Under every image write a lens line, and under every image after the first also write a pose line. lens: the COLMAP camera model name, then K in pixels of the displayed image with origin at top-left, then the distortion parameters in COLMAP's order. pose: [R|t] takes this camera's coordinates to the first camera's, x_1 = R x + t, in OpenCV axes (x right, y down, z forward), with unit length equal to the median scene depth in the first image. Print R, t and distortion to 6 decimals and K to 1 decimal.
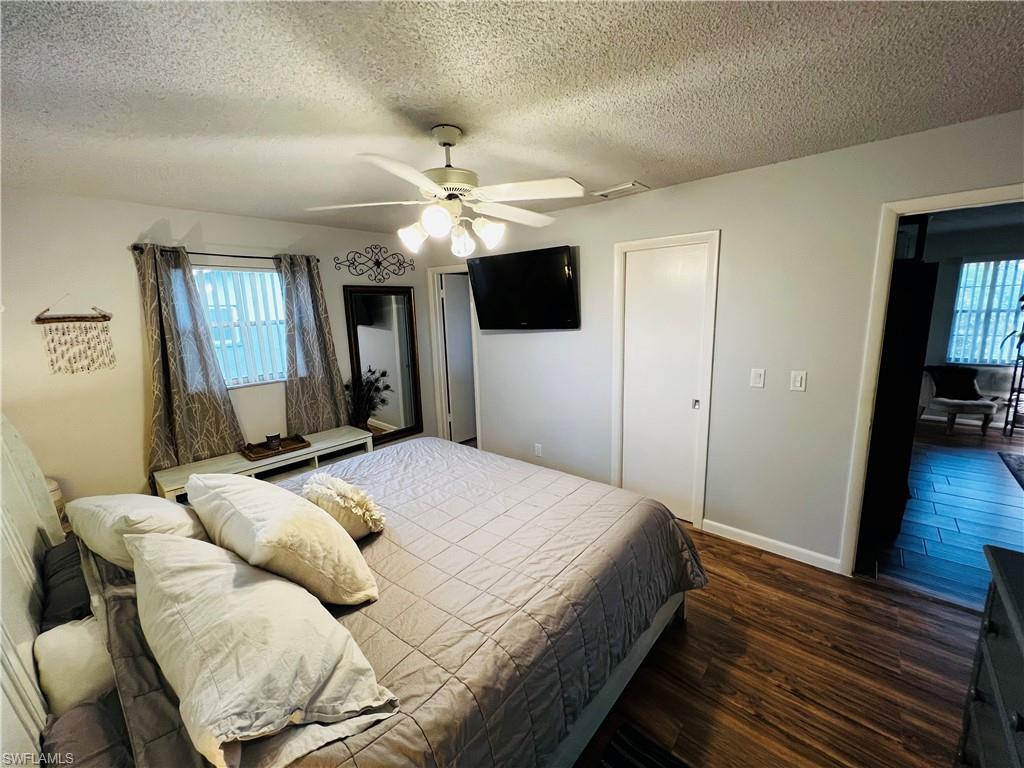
lens RADIAL K [[410.2, 0, 512.0], [0, 410.2, 384.0], [0, 0, 1]] dist [0.000825, -0.000596]
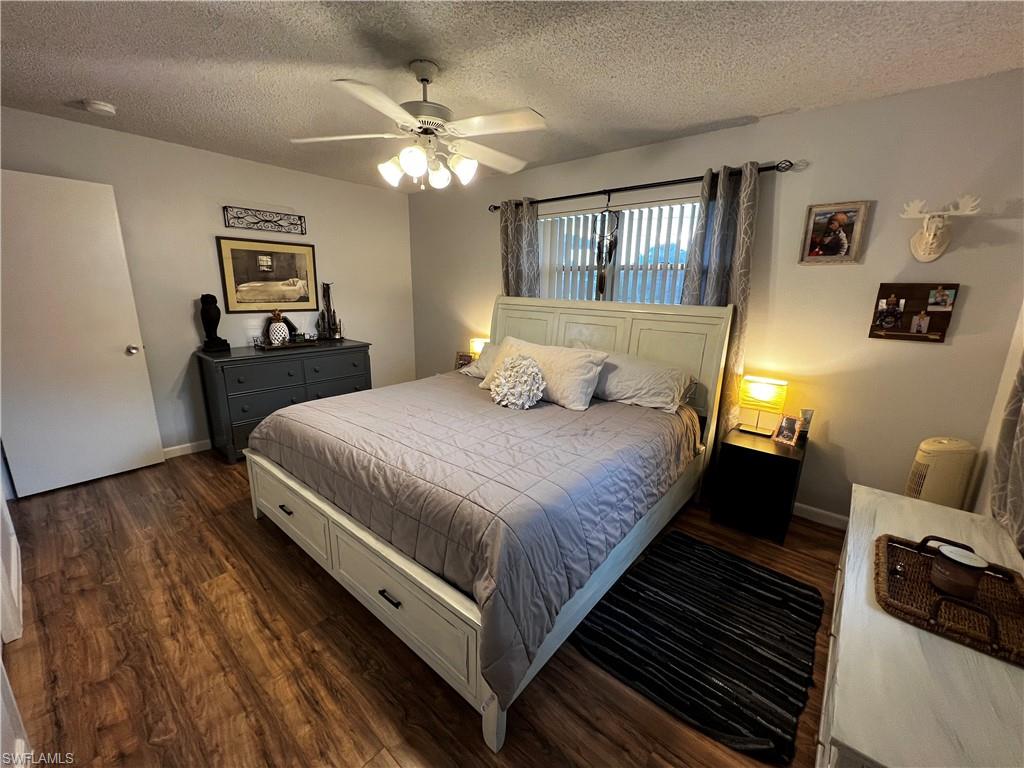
lens RADIAL K [[410.2, 0, 512.0], [0, 410.2, 384.0], [0, 0, 1]] dist [0.000825, -0.000596]
pose [[-0.999648, 0.019889, -0.017539, -0.288860], [0.010989, 0.912640, 0.408616, -0.241297], [0.024134, 0.408280, -0.912538, 1.893971]]
